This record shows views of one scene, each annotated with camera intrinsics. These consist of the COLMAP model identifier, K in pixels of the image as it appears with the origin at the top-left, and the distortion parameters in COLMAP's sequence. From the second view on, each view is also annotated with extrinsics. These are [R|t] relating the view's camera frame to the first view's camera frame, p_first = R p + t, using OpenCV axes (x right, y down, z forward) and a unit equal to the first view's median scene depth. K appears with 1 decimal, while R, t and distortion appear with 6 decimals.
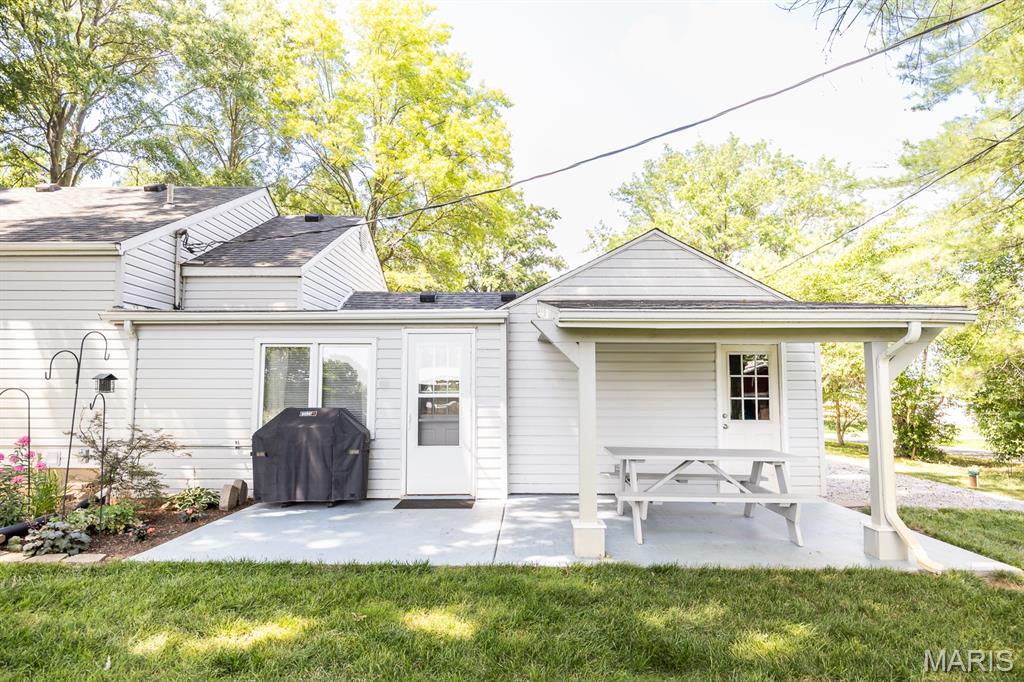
lens RADIAL K [[653.6, 0, 512.0], [0, 653.6, 341.0], [0, 0, 1]] dist [0.001038, 0.000360]
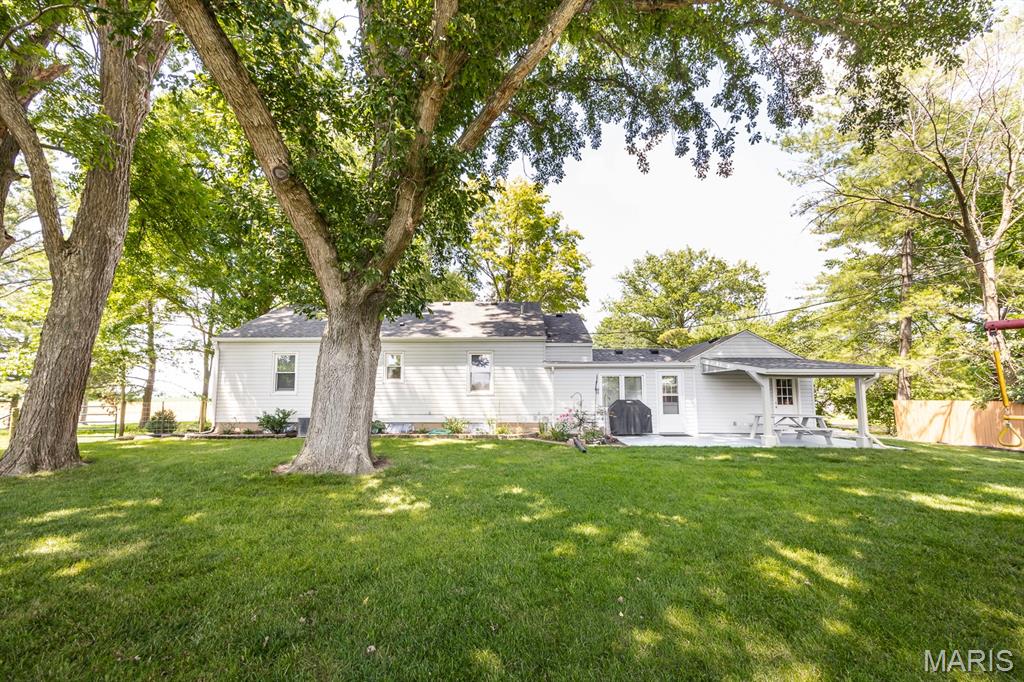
lens RADIAL K [[428.5, 0, 508.2], [0, 428.5, 341.5], [0, 0, 1]] dist [0.000434, 0.000153]
pose [[1.000000, 0.000583, 0.000049, -0.763229], [-0.000580, 0.999087, -0.042727, -0.057730], [-0.000074, 0.042727, 0.999087, -0.729718]]
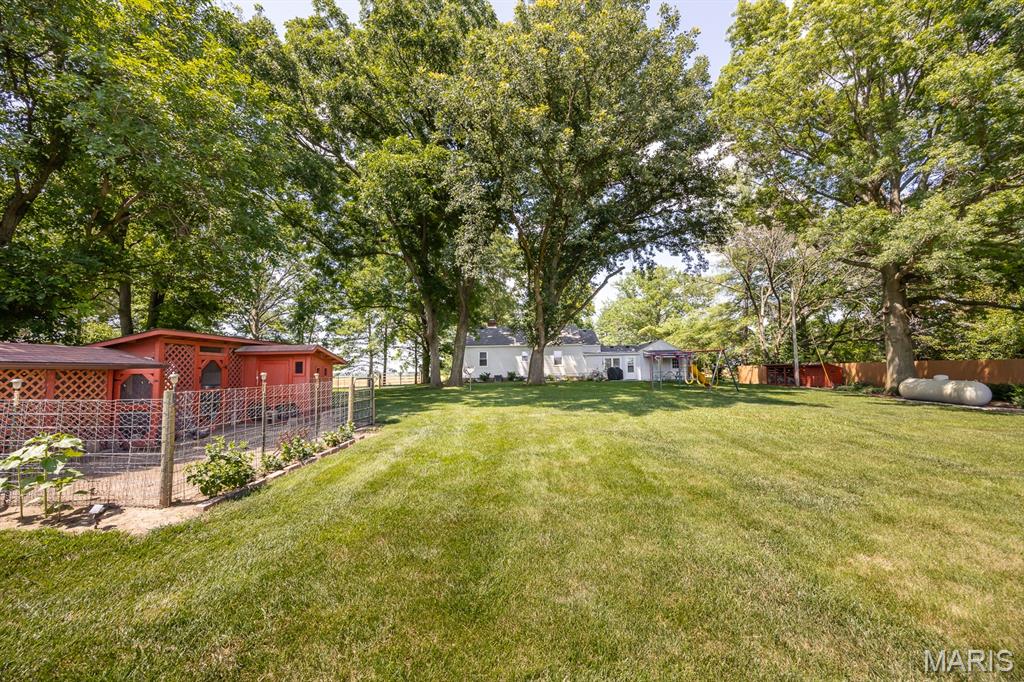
lens RADIAL K [[428.5, 0, 508.2], [0, 428.5, 341.5], [0, 0, 1]] dist [0.000434, 0.000153]
pose [[0.999907, -0.013551, -0.001360, -1.406507], [0.013565, 0.999844, 0.011303, -0.239604], [0.001206, -0.011321, 0.999935, -3.563766]]
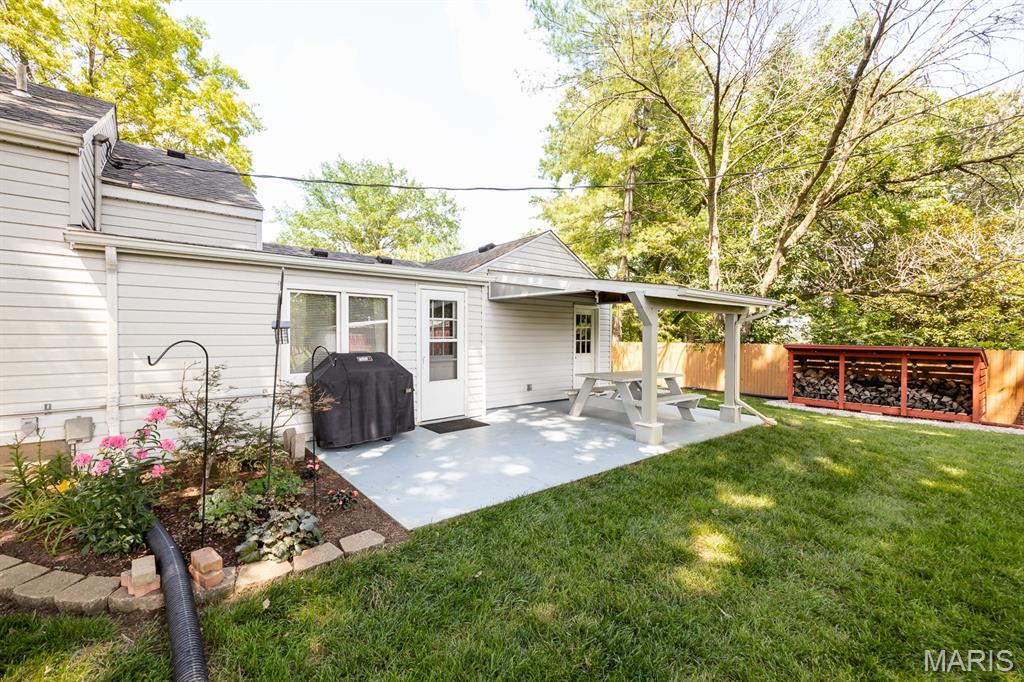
lens RADIAL K [[429.0, 0, 488.2], [0, 429.0, 339.7], [0, 0, 1]] dist [0.016507, 0.000069]
pose [[0.777235, -0.006807, 0.629173, -0.560195], [-0.055276, 0.995337, 0.079053, 0.012208], [-0.626777, -0.096221, 0.773235, 0.310416]]
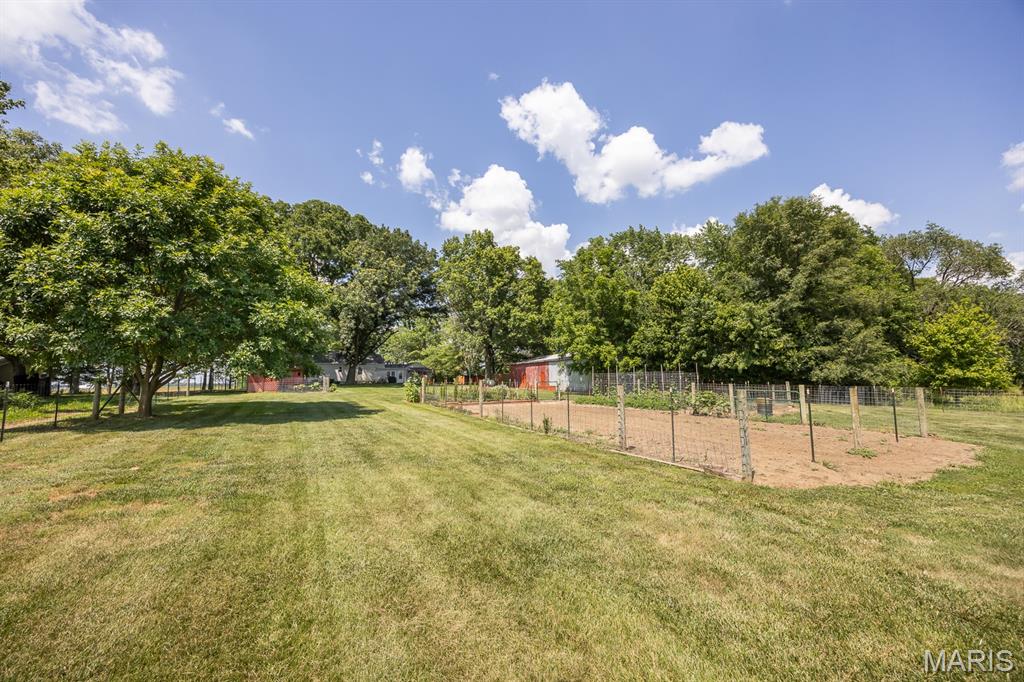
lens RADIAL K [[428.5, 0, 508.2], [0, 428.5, 341.5], [0, 0, 1]] dist [0.000434, 0.000153]
pose [[0.876112, 0.041550, 0.480313, -2.339816], [-0.038065, 0.999131, -0.016999, -0.522797], [-0.480602, -0.003390, 0.876932, -7.420777]]
